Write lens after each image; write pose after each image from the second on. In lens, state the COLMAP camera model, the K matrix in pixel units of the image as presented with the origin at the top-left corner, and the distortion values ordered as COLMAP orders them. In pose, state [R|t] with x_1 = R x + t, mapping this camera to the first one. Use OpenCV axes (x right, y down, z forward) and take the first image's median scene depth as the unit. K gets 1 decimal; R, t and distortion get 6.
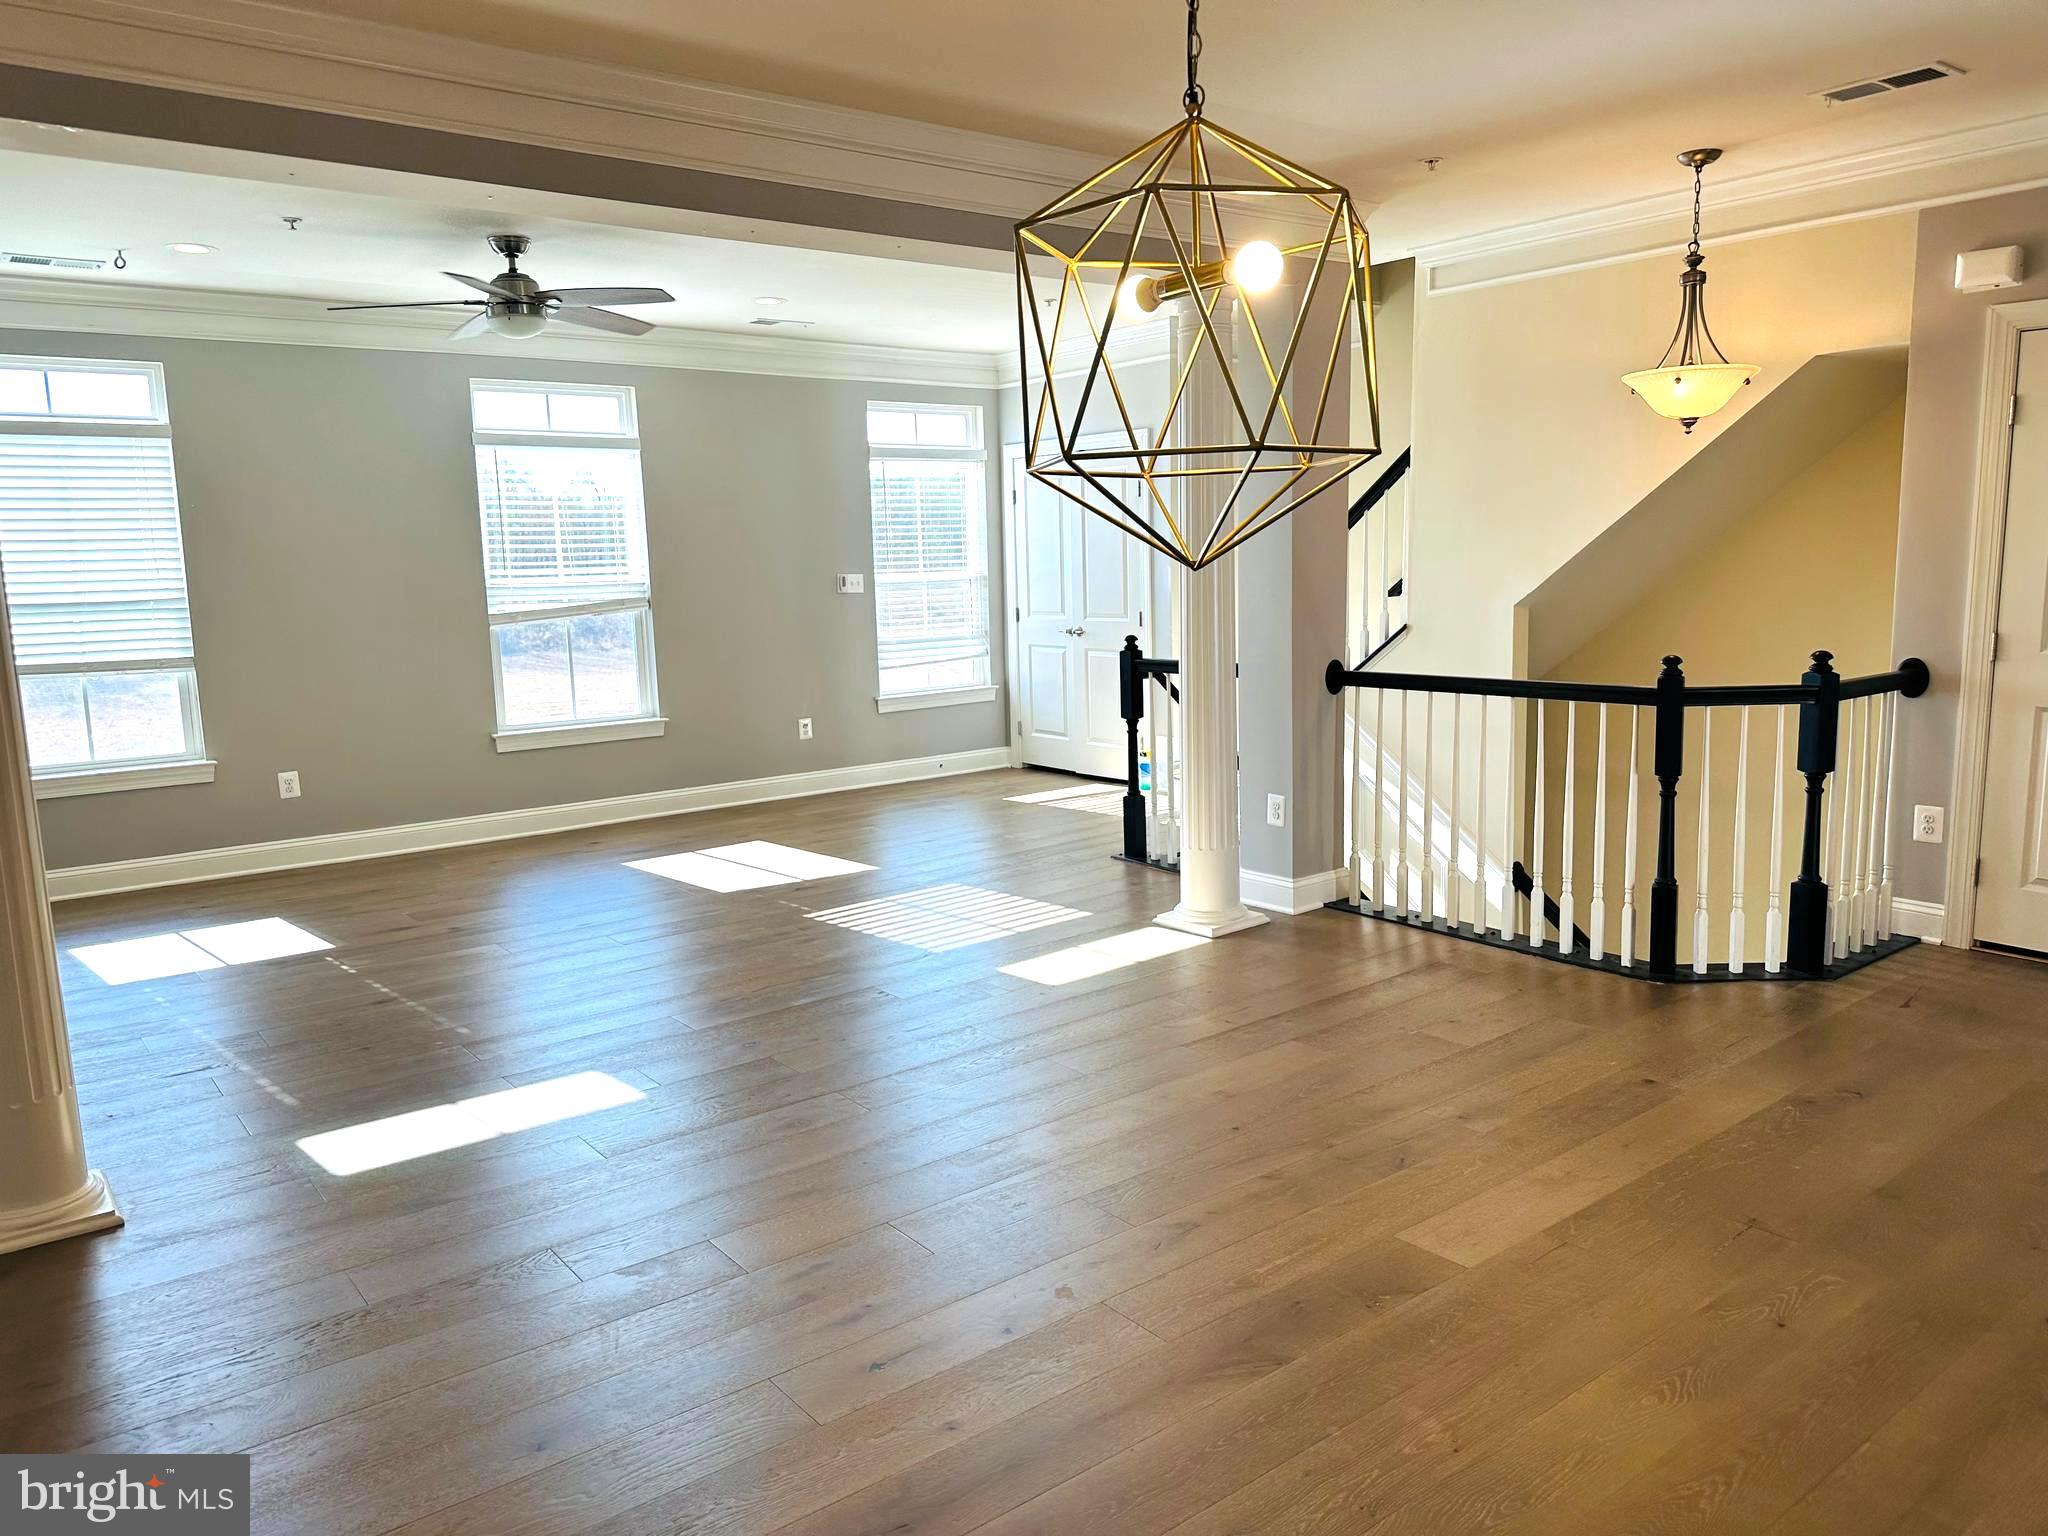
lens RADIAL K [[1435.2, 0, 1016.4], [0, 1435.2, 766.0], [0, 0, 1]] dist [0.030349, -0.032087]
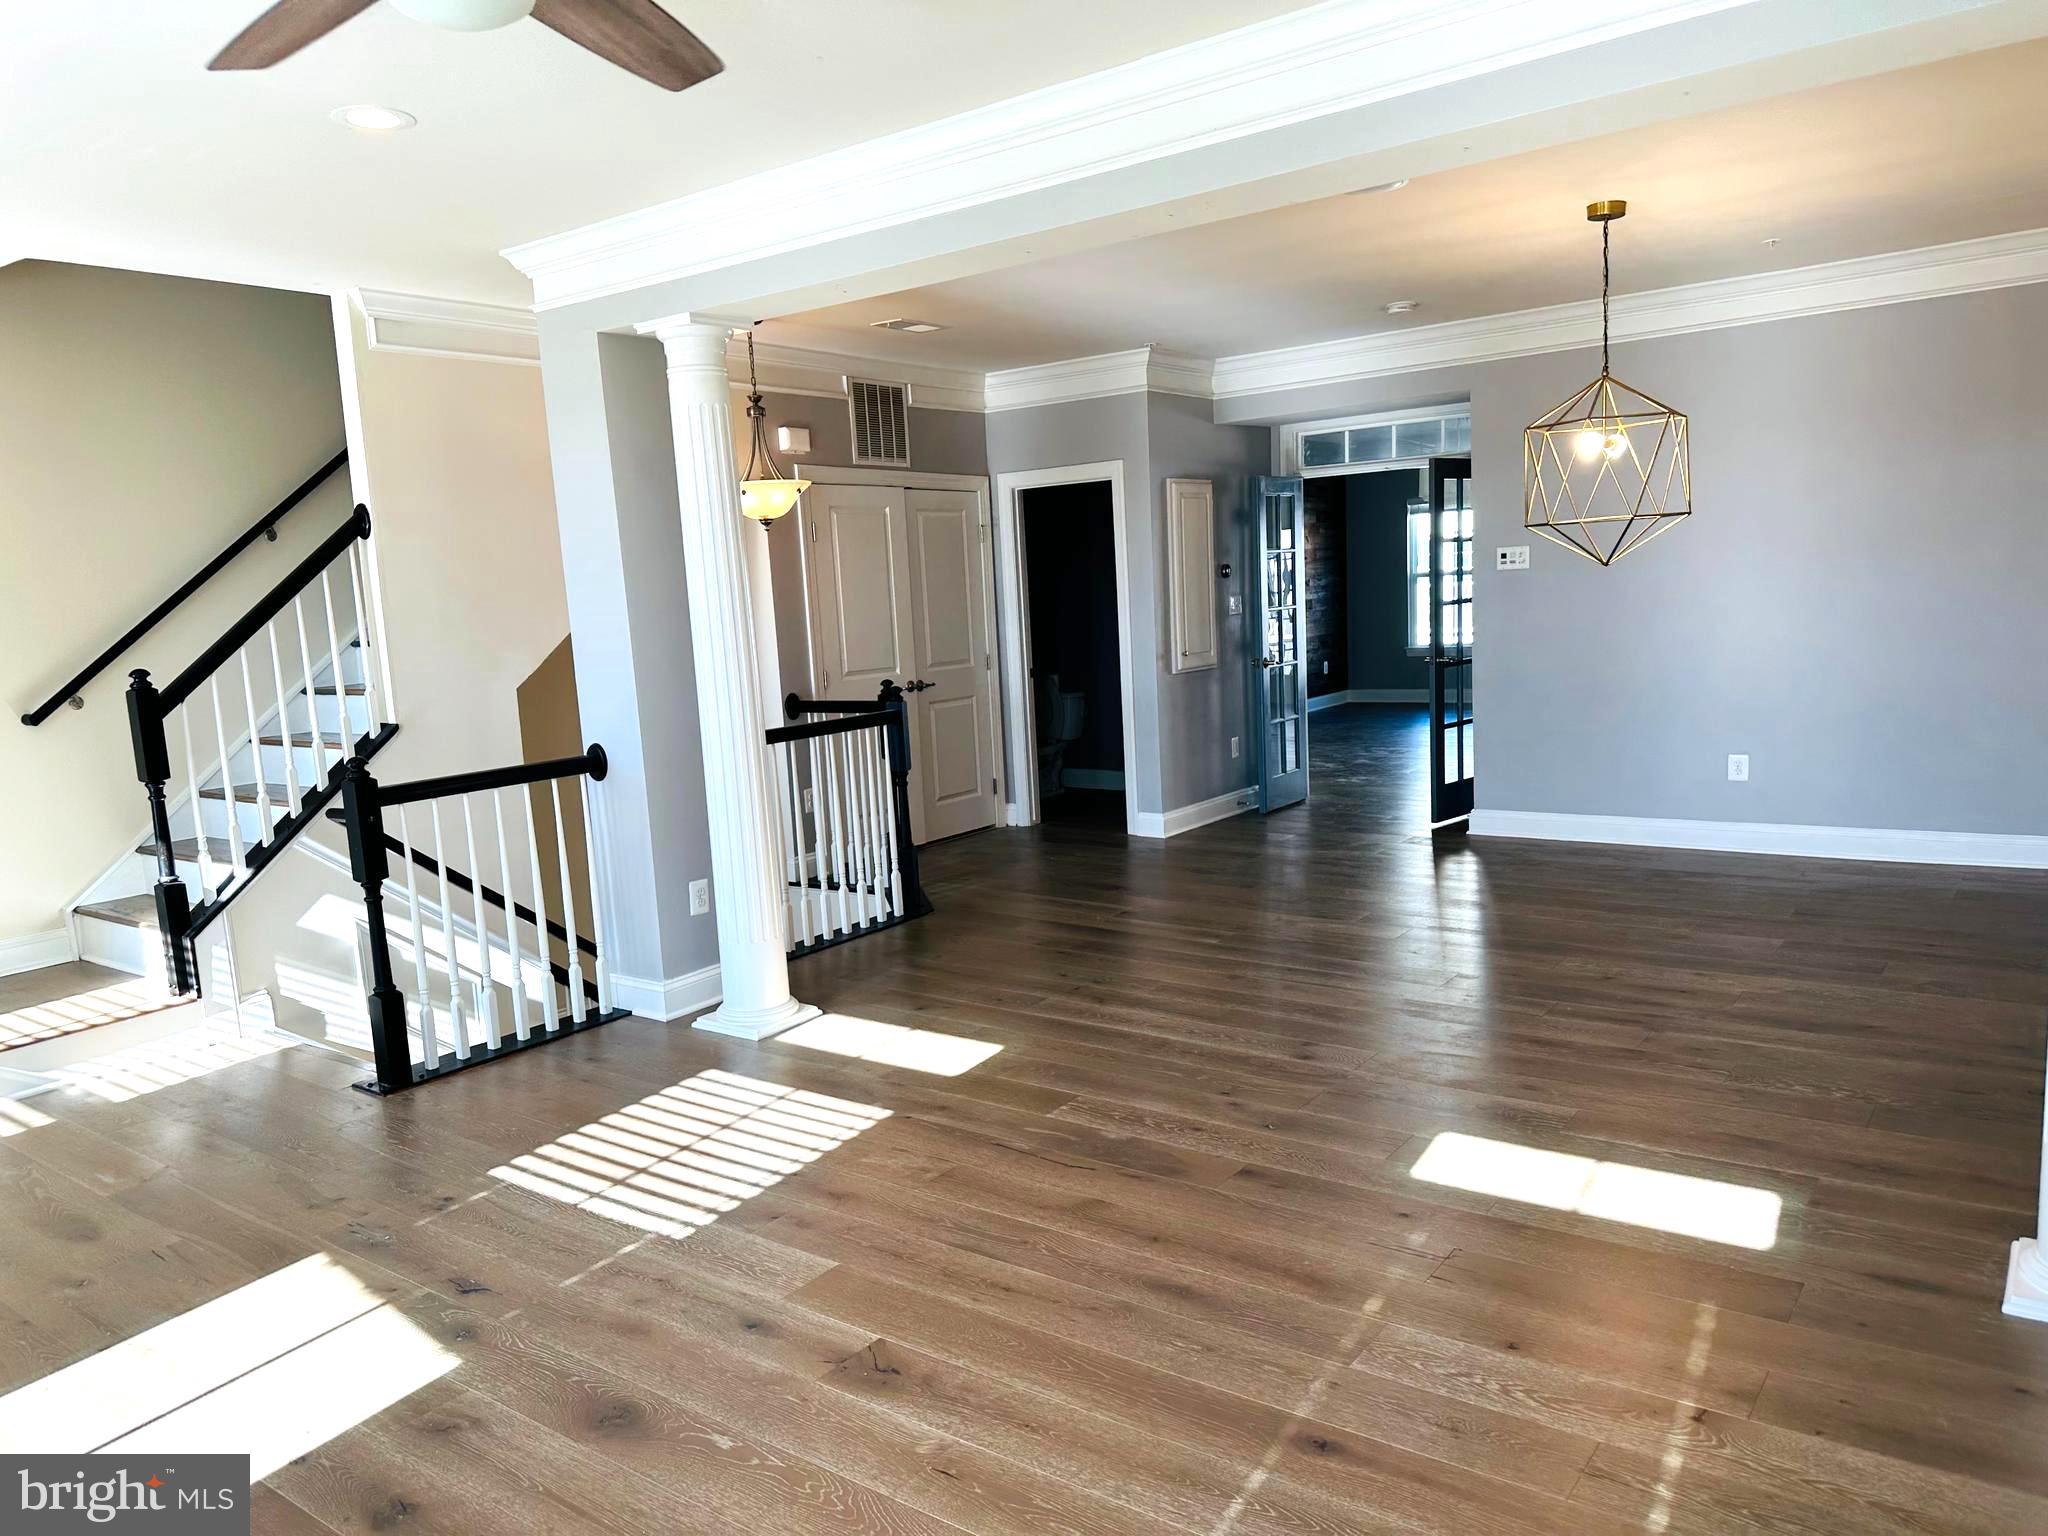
lens RADIAL K [[1435.2, 0, 1017.8], [0, 1435.2, 771.6], [0, 0, 1]] dist [0.030349, -0.032087]
pose [[-0.246085, -0.079023, 0.966022, -0.669659], [0.207933, 0.969162, 0.132249, -0.113730], [-0.946682, 0.233412, -0.222065, 0.884205]]
